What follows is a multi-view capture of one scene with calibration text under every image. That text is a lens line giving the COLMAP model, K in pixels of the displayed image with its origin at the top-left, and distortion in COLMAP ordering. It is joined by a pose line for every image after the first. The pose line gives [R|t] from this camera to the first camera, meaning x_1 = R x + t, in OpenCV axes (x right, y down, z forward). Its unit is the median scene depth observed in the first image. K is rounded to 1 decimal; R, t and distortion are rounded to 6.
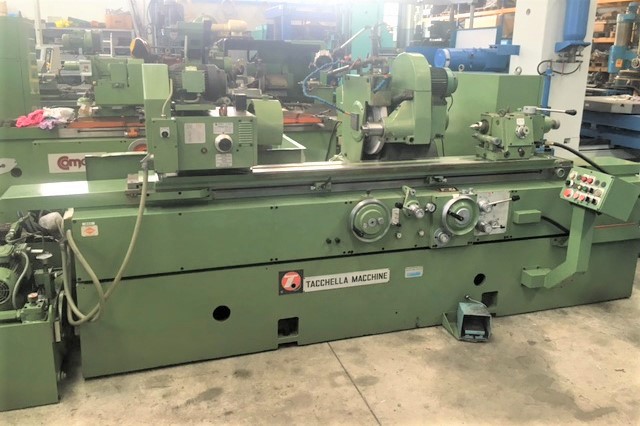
lens RADIAL K [[540.5, 0, 318.8], [0, 540.5, 211.5], [0, 0, 1]] dist [0.006663, 0.000671]
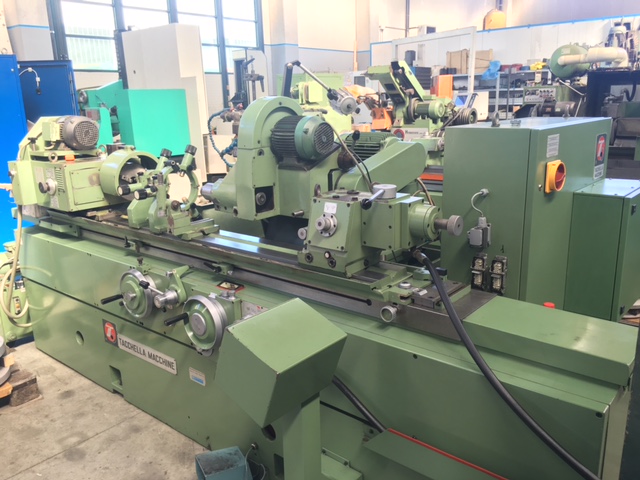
lens RADIAL K [[546.1, 0, 320.2], [0, 546.1, 241.4], [0, 0, 1]] dist [-0.019362, -0.017267]
pose [[0.539805, 0.184254, -0.821378, 0.925190], [-0.196336, 0.976398, 0.089997, -0.195277], [0.818574, 0.112685, 0.563240, 0.706586]]
